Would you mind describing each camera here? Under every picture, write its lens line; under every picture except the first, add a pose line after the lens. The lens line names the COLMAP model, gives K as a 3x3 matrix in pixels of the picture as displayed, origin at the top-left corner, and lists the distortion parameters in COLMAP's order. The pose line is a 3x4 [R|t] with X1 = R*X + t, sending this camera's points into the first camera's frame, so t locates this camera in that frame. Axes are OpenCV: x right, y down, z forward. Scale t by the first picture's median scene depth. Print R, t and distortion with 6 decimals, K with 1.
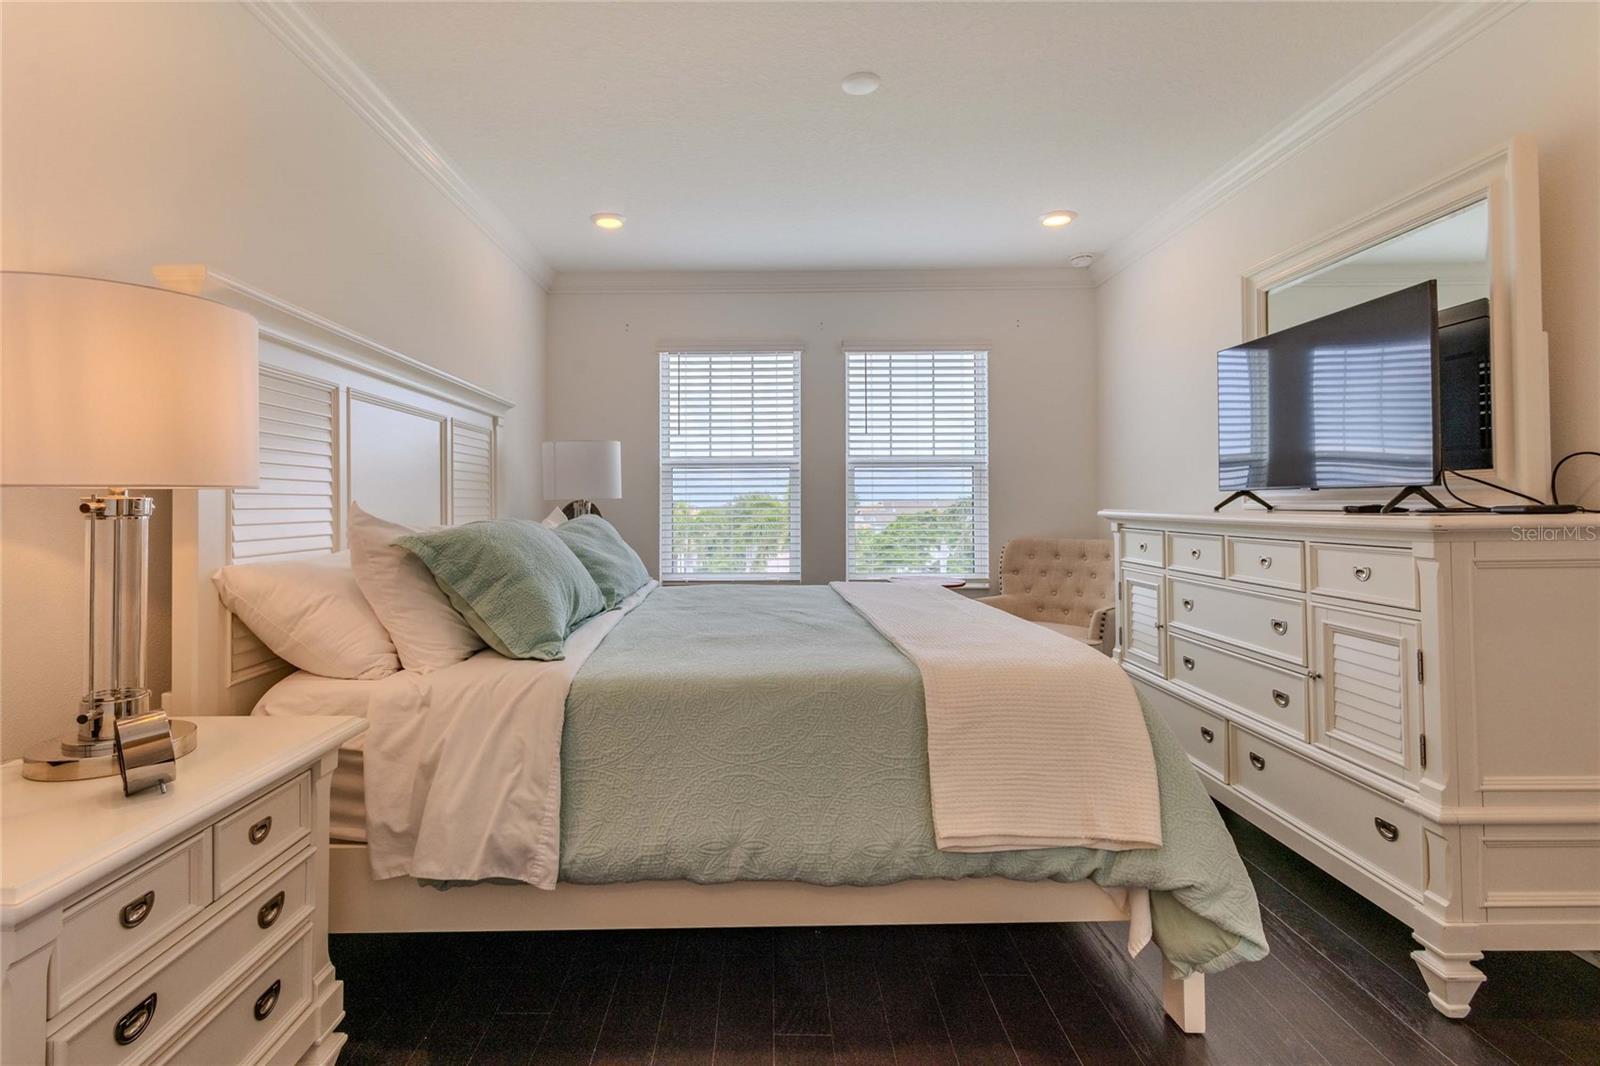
lens RADIAL K [[740.2, 0, 775.2], [0, 740.2, 505.6], [0, 0, 1]] dist [0.010461, -0.002002]
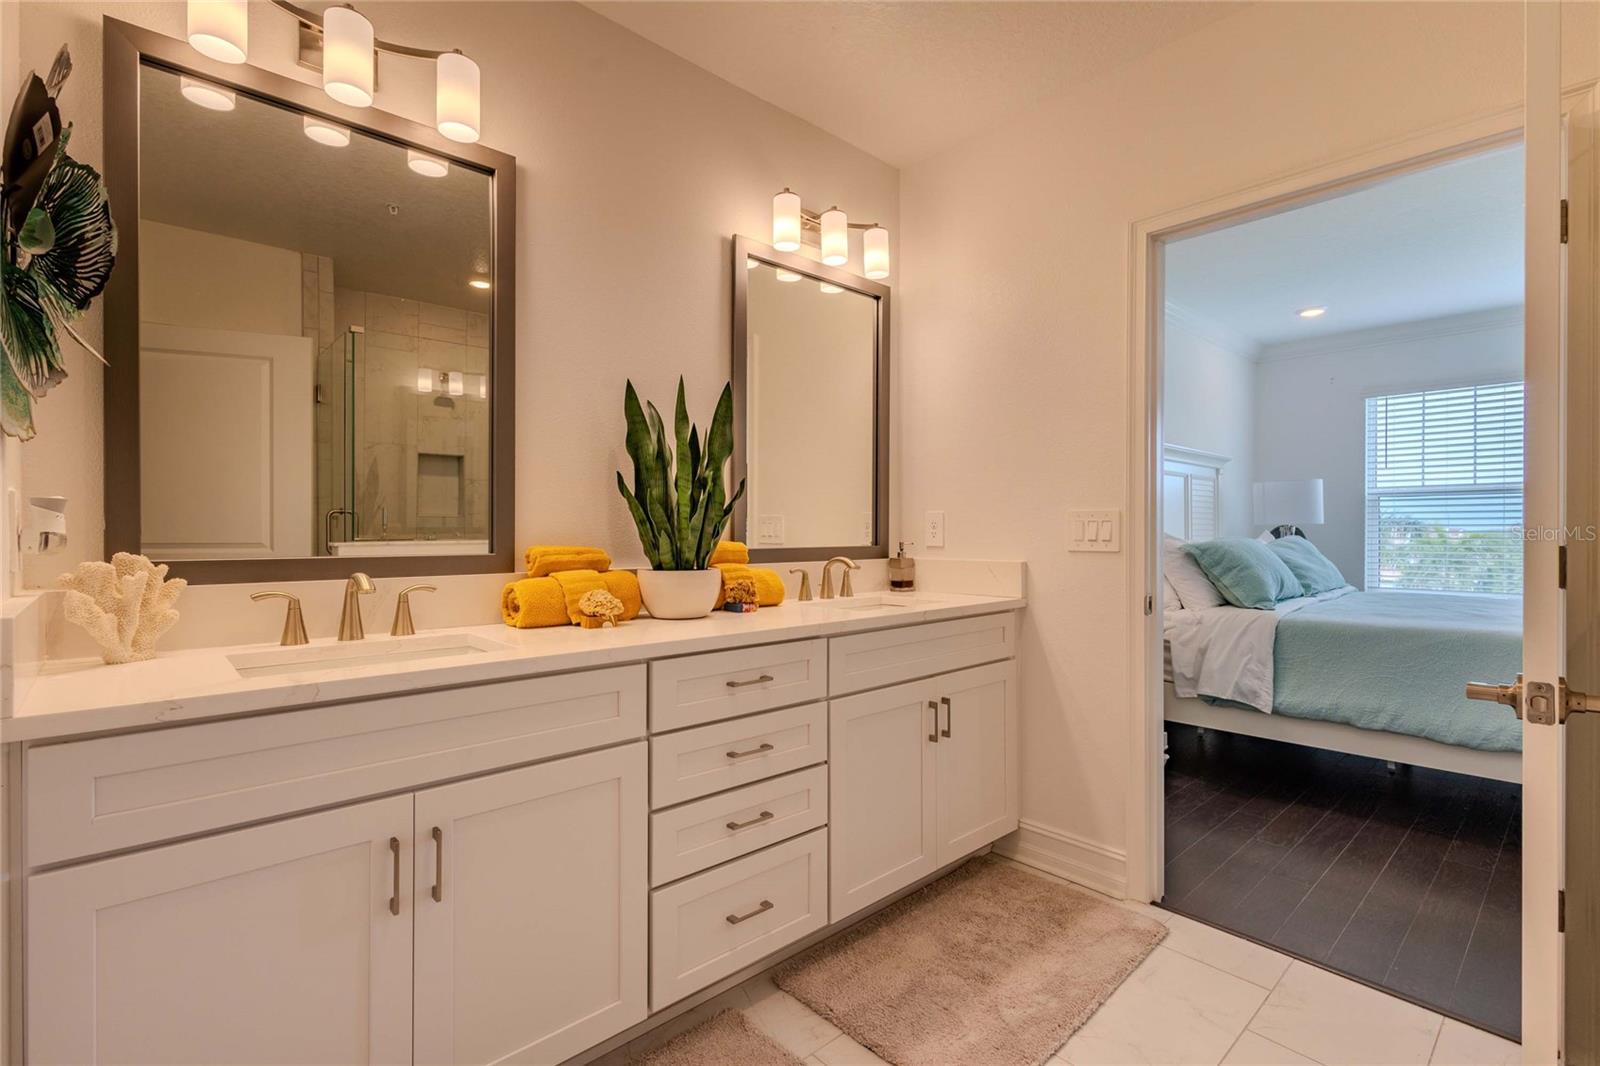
lens RADIAL K [[740.2, 0, 782.0], [0, 740.2, 512.8], [0, 0, 1]] dist [0.010461, -0.002002]
pose [[0.655347, -0.008554, -0.755280, 0.326271], [-0.004066, 0.999881, -0.014853, -0.011692], [0.755317, 0.012805, 0.655234, -1.193780]]
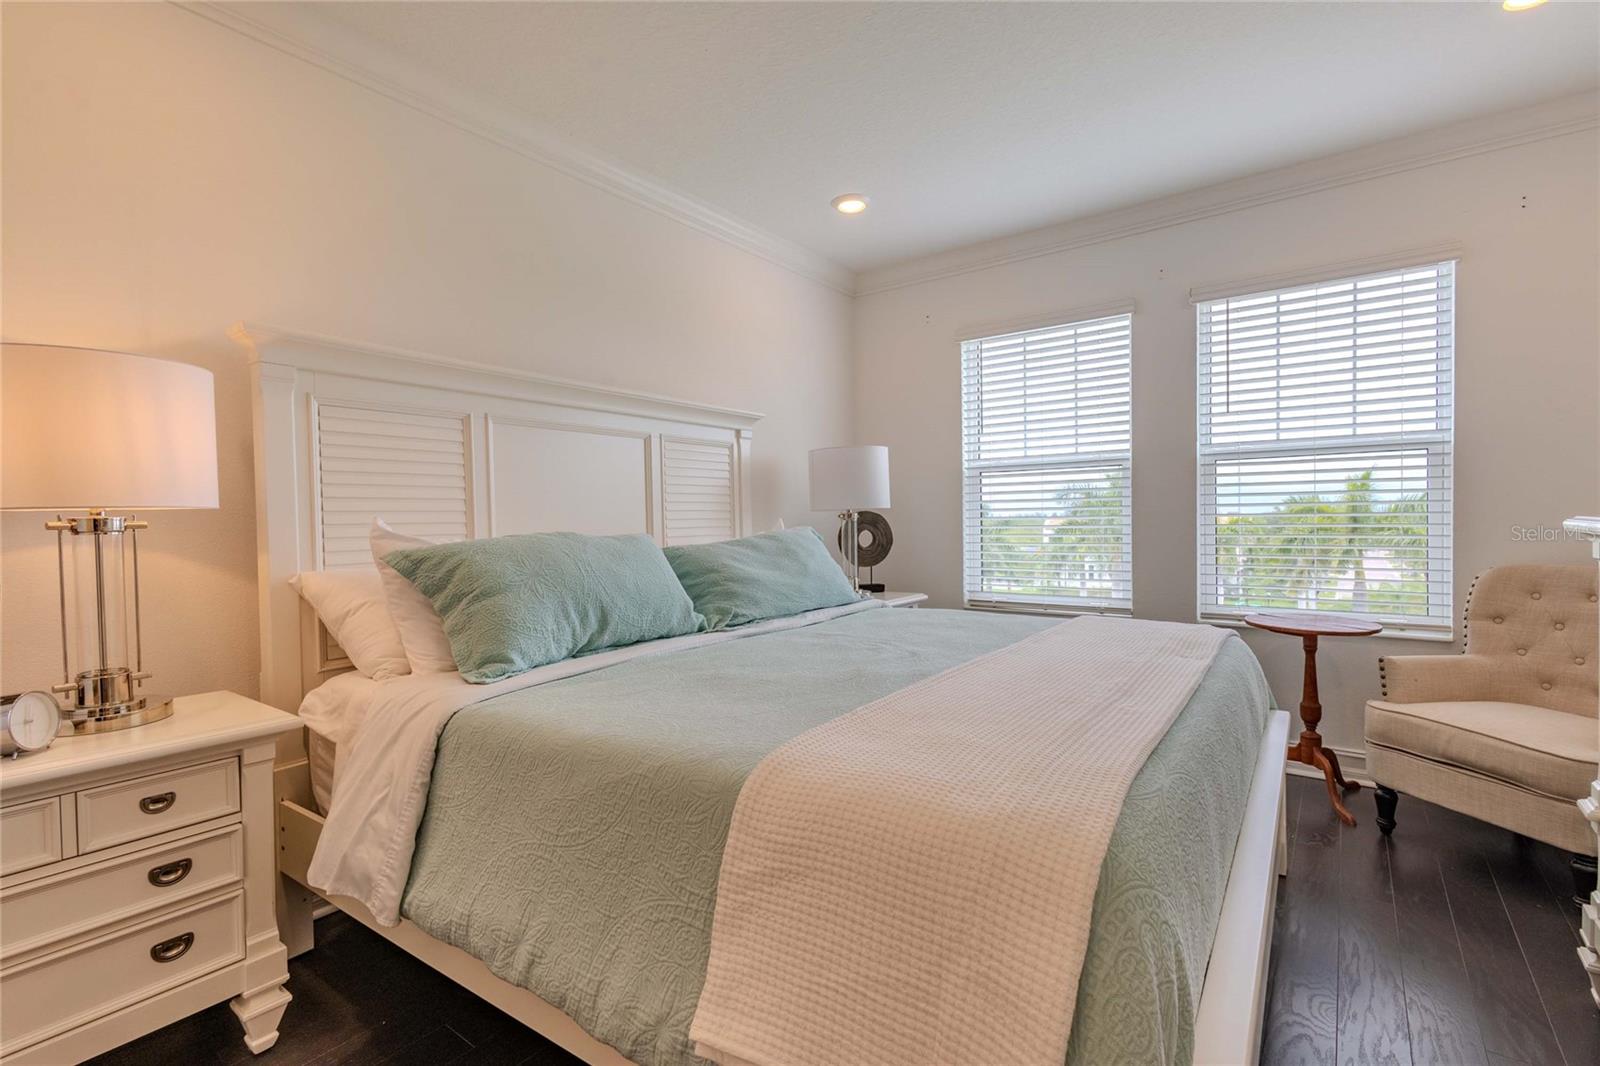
lens RADIAL K [[740.2, 0, 805.2], [0, 740.2, 536.3], [0, 0, 1]] dist [0.010461, -0.002002]
pose [[0.812606, 0.006210, -0.582780, 0.562731], [0.010541, 0.999623, 0.025350, 0.001469], [0.582718, -0.026743, 0.812234, 0.458023]]
